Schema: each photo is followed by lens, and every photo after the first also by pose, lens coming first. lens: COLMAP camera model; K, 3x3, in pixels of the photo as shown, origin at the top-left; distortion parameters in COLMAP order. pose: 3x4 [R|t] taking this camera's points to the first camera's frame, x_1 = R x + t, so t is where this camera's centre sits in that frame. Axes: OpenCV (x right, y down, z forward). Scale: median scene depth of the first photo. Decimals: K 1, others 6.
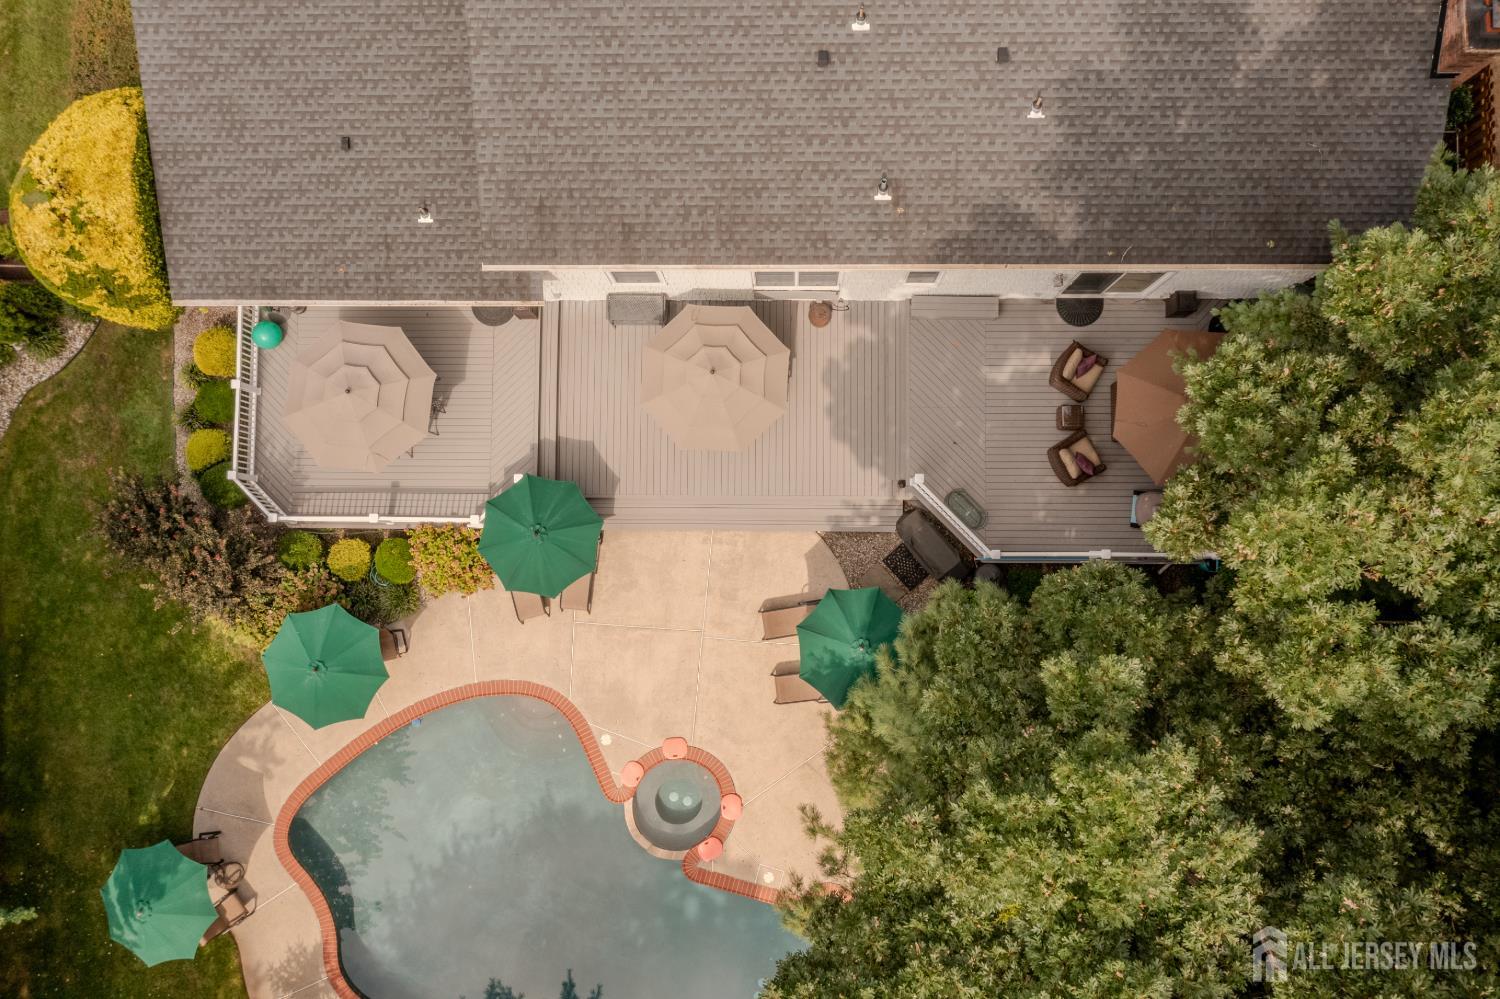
lens RADIAL K [[1185.3, 0, 757.8], [0, 1185.3, 494.9], [0, 0, 1]] dist [-0.020822, 0.011268]
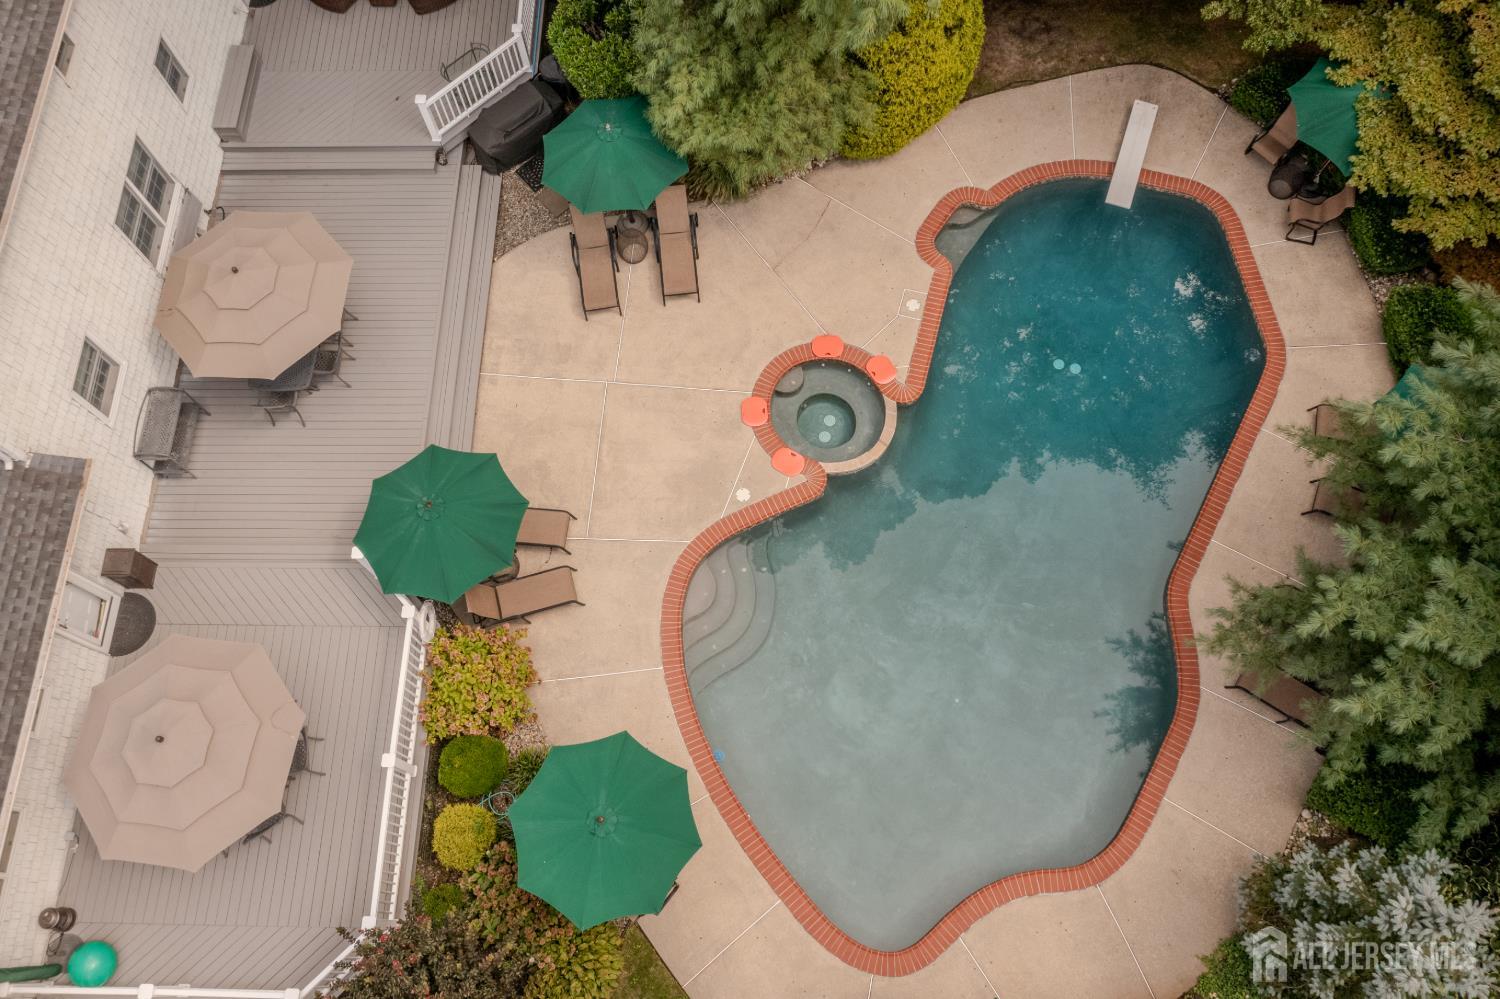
lens RADIAL K [[1185.3, 0, 757.8], [0, 1185.3, 494.9], [0, 0, 1]] dist [-0.020822, 0.011268]
pose [[0.006849, -0.920538, 0.390592, -0.458897], [0.999222, 0.021475, 0.033091, 0.207552], [-0.038849, 0.390062, 0.919969, 0.332162]]
